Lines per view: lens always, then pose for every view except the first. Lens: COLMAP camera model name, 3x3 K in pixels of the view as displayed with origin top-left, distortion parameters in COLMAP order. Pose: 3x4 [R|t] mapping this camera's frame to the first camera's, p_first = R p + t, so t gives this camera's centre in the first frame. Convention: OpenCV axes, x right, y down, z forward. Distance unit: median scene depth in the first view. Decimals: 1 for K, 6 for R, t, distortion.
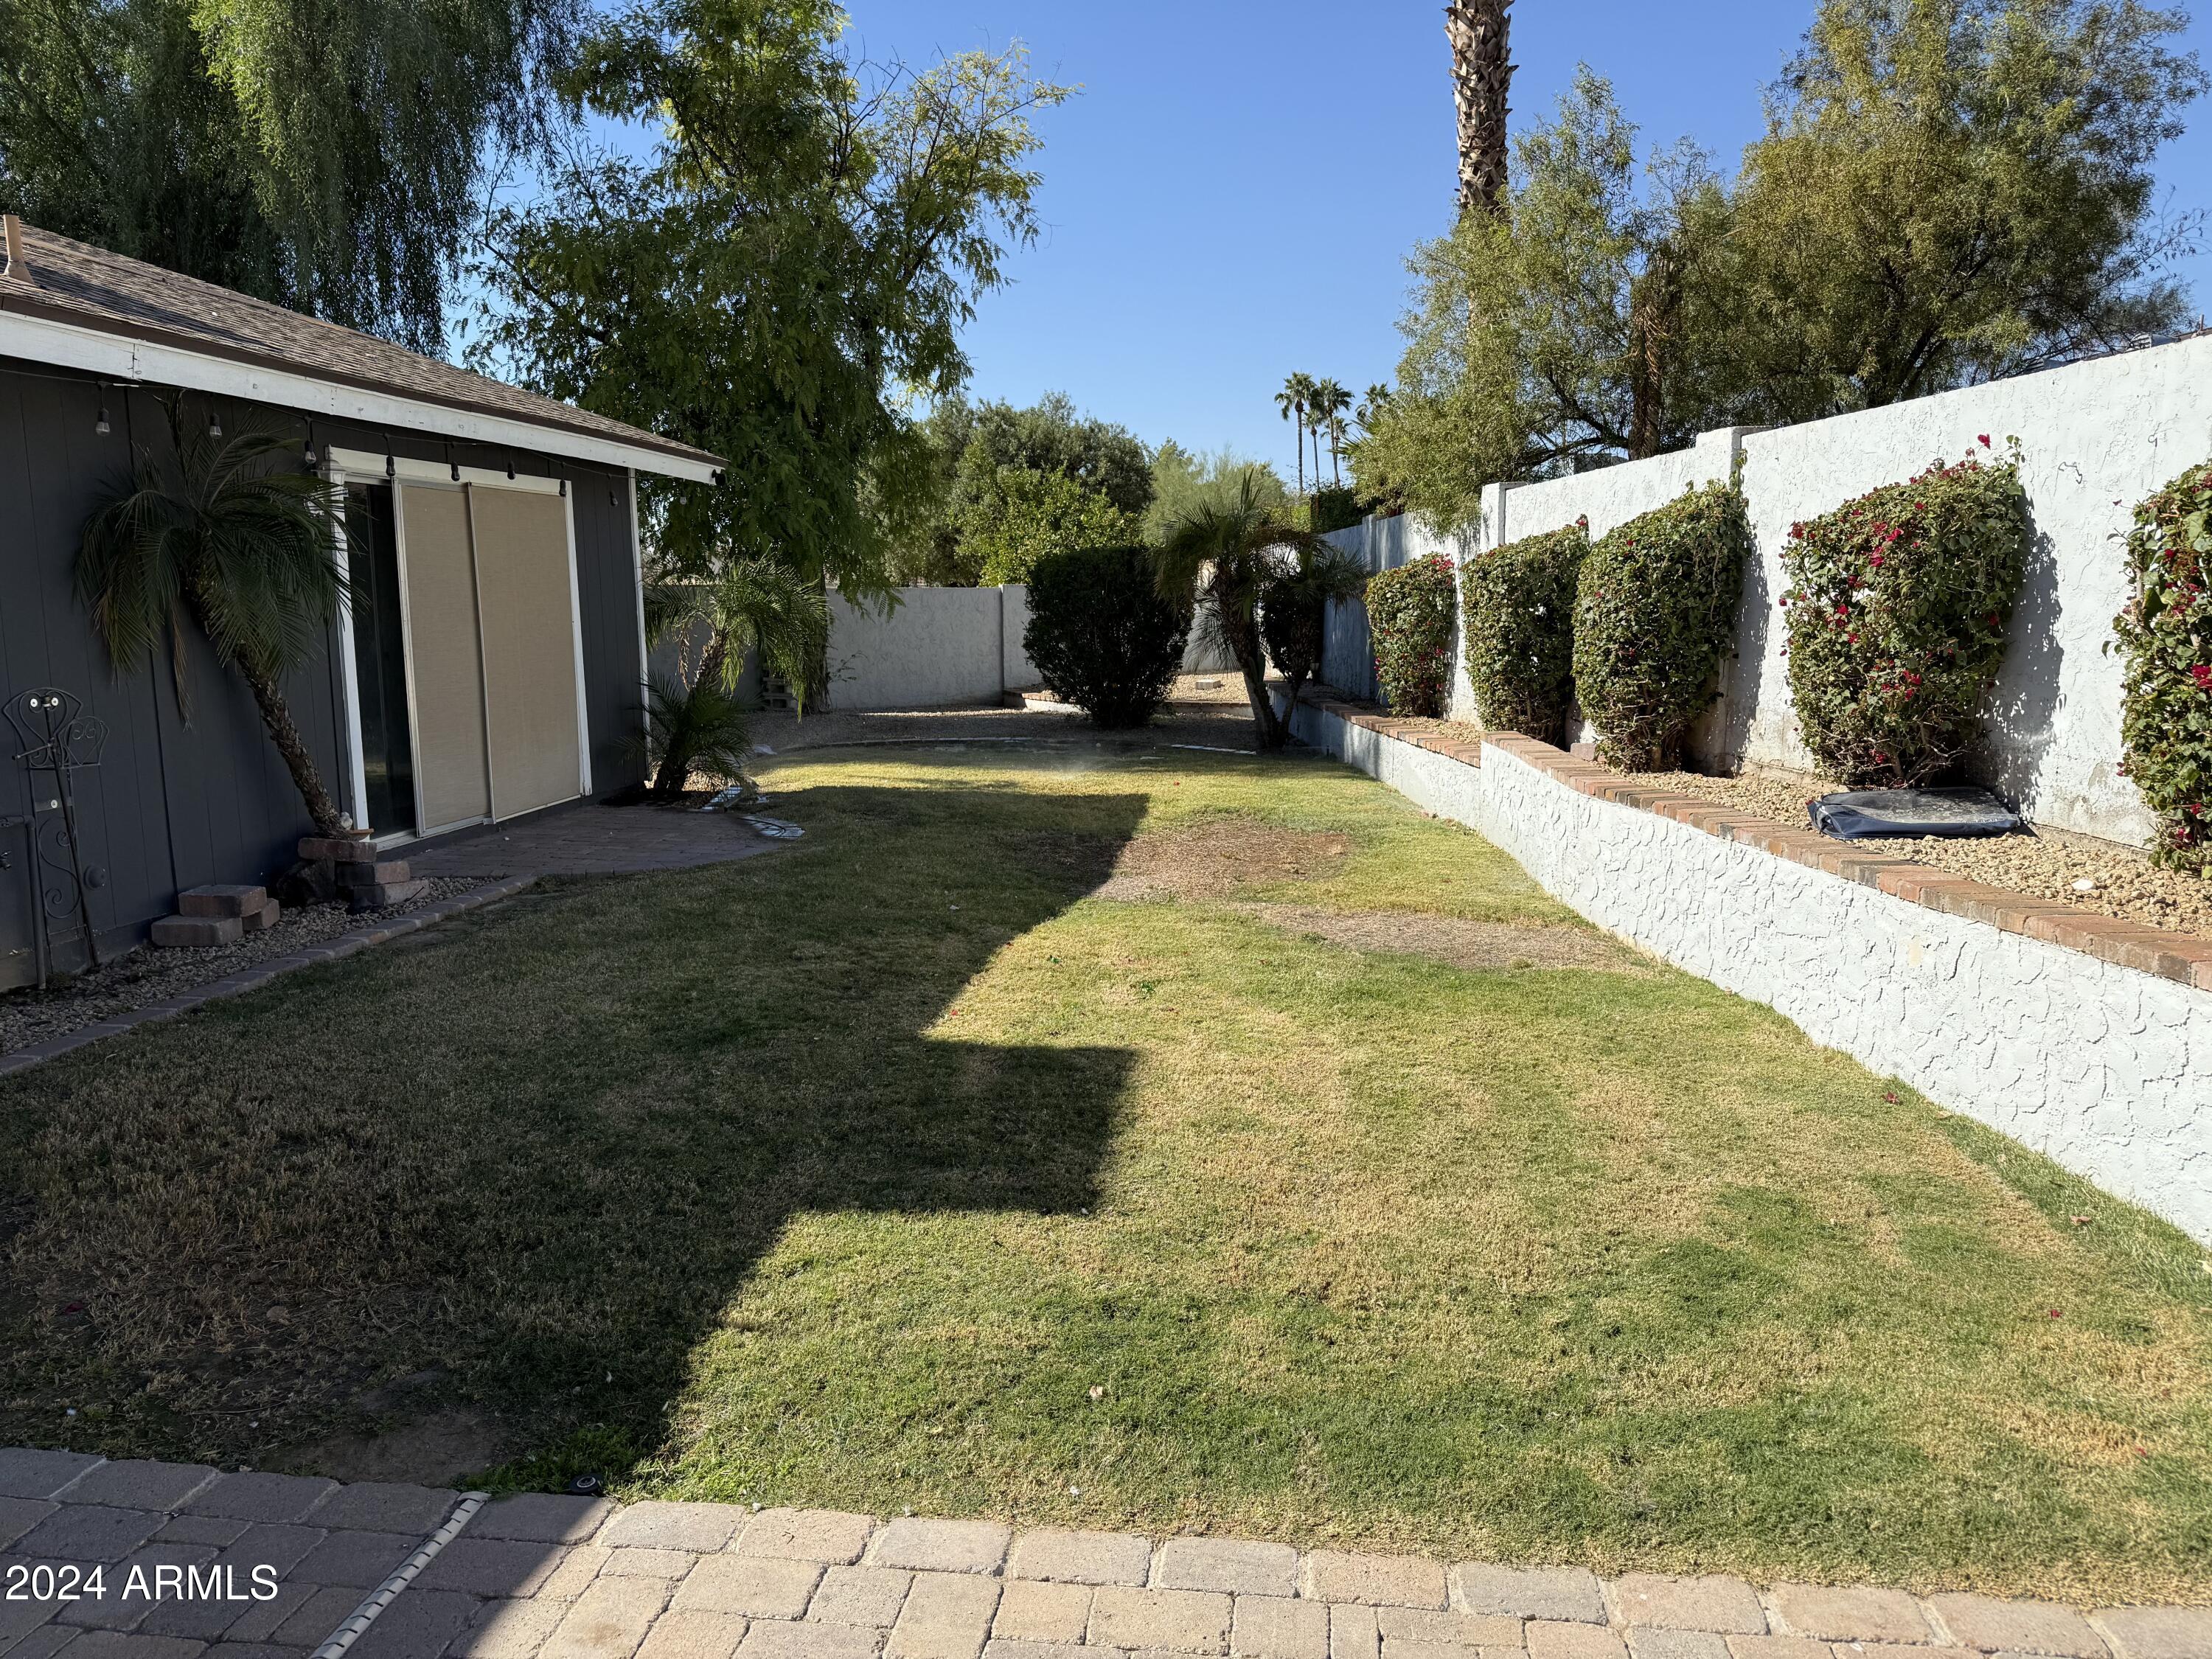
lens RADIAL K [[1556.6, 0, 1116.5], [0, 1556.6, 824.2], [0, 0, 1]] dist [0.049637, -0.055087]
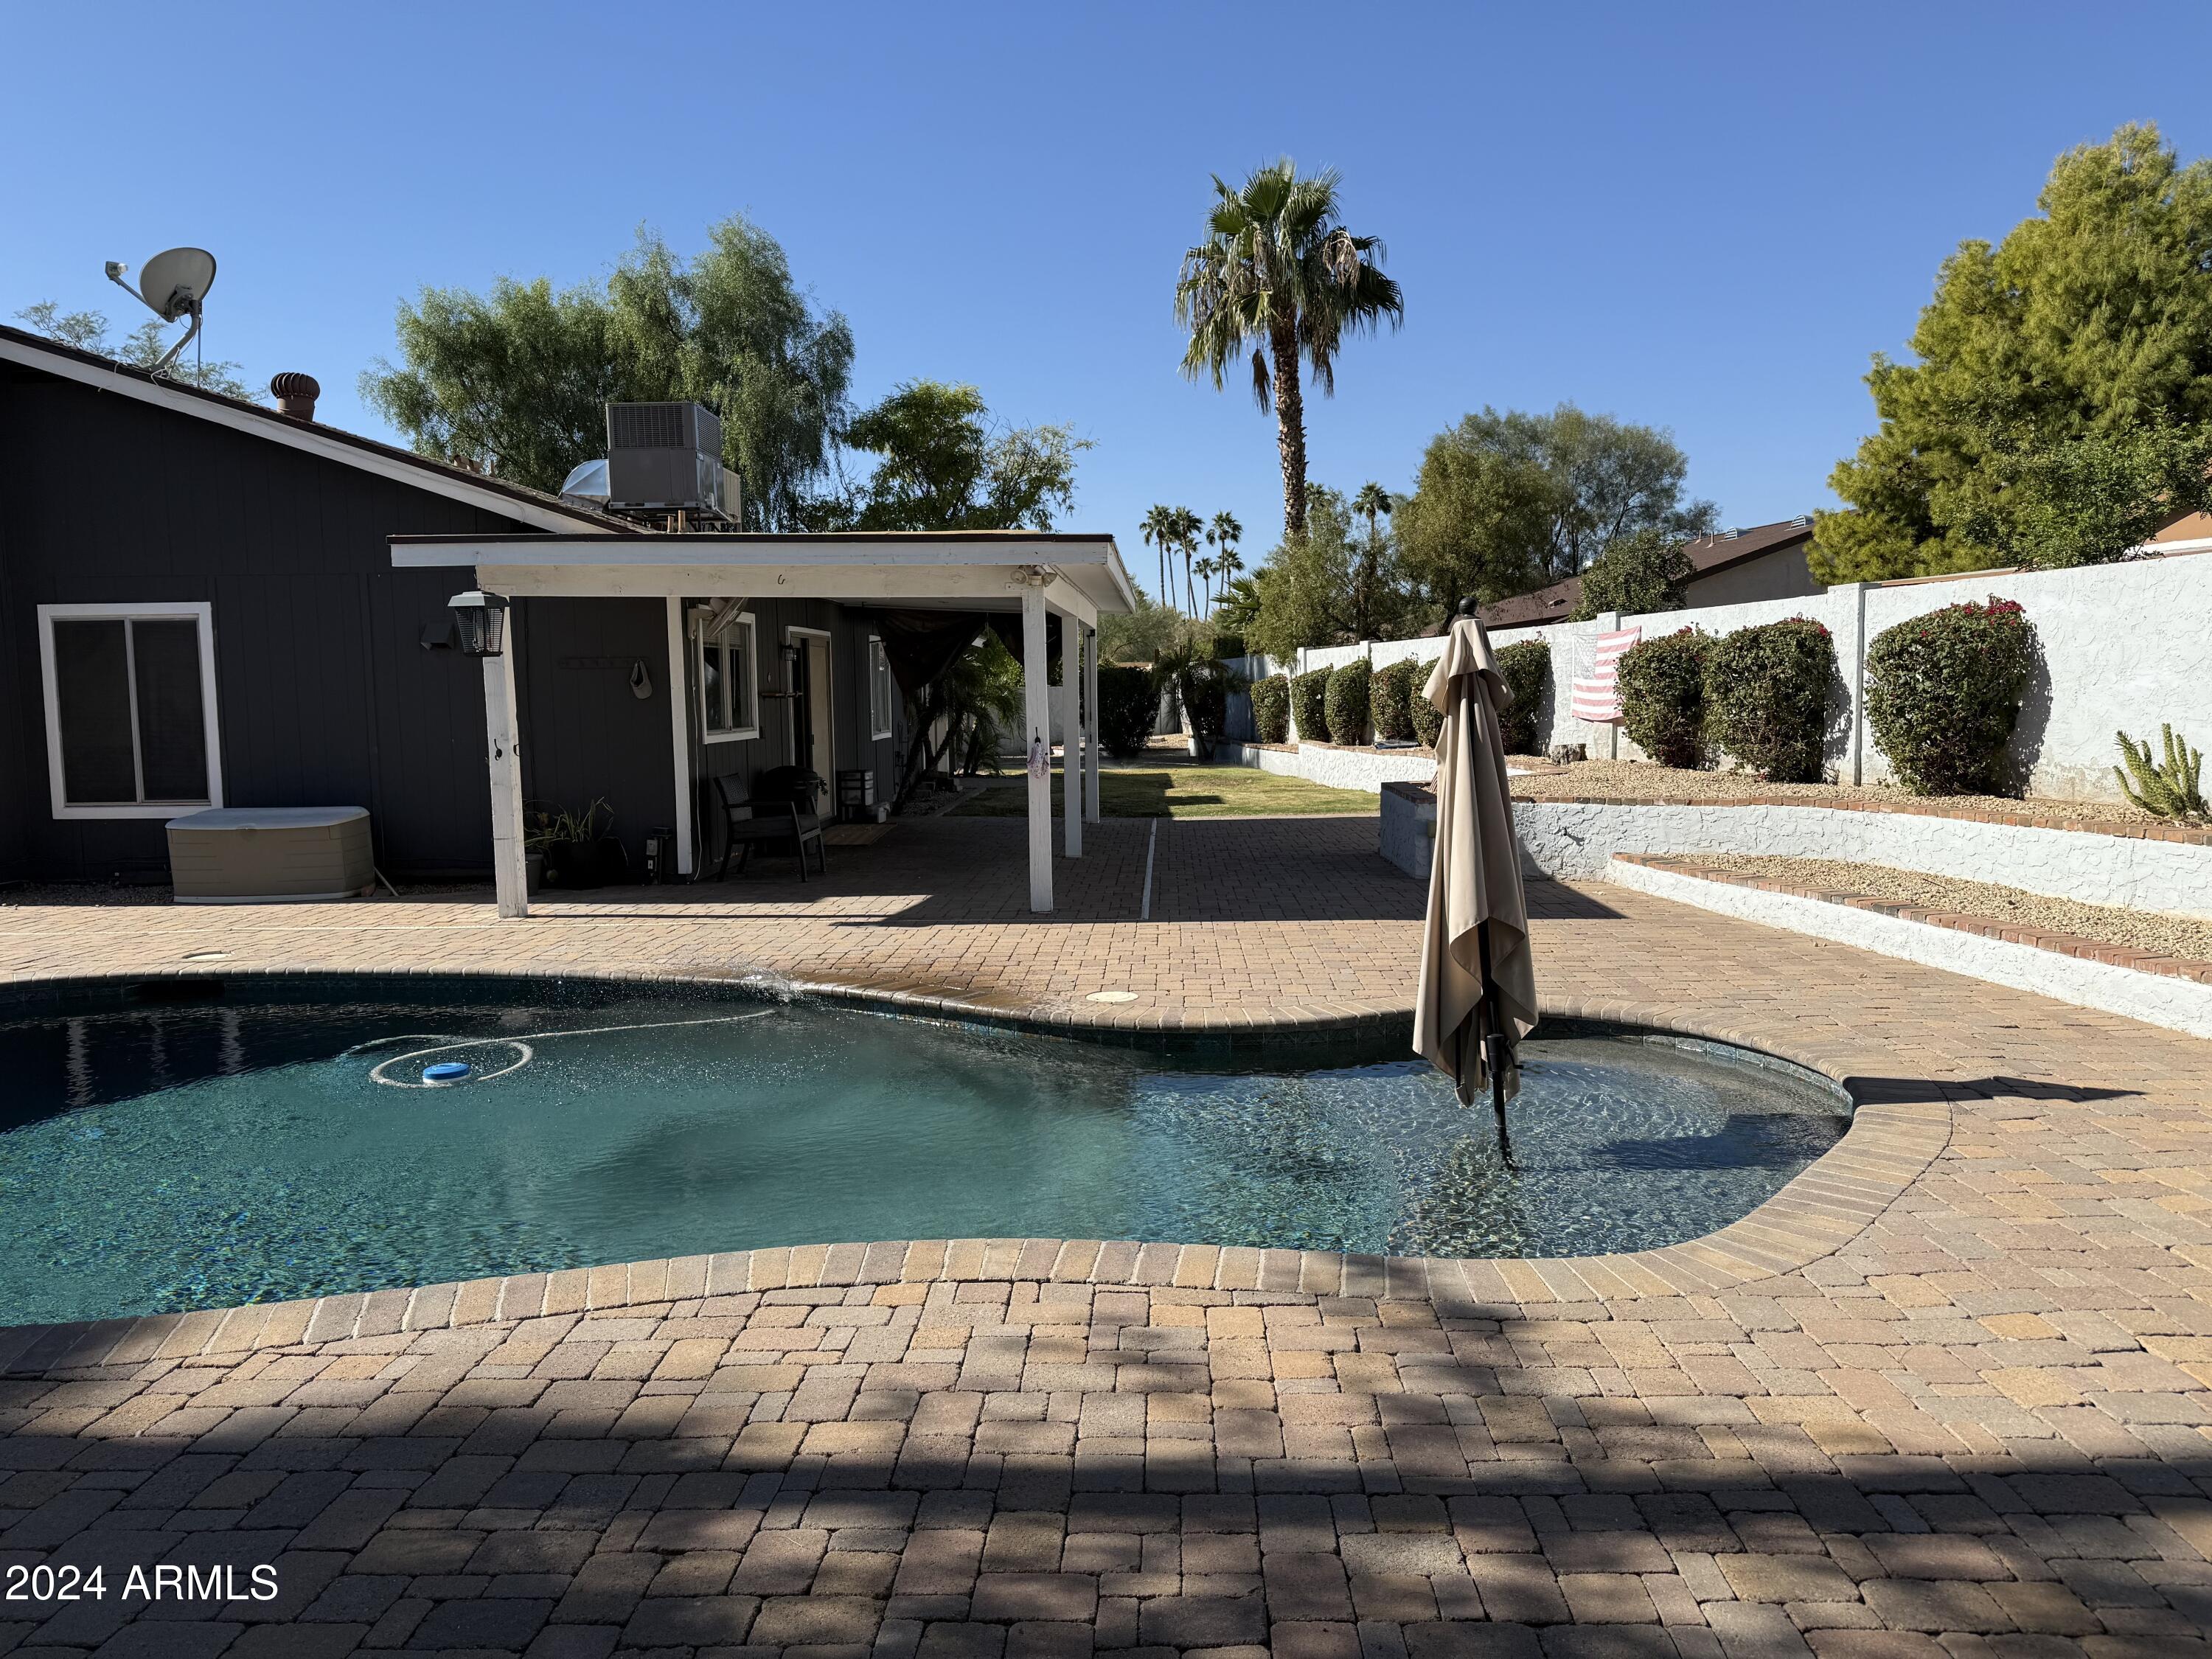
lens RADIAL K [[1556.6, 0, 1113.1], [0, 1556.6, 840.6], [0, 0, 1]] dist [0.049637, -0.055087]
pose [[0.995350, -0.016745, 0.094860, -0.261797], [0.021385, 0.998613, -0.048110, 0.178121], [-0.093923, 0.049914, 0.994327, -1.247125]]
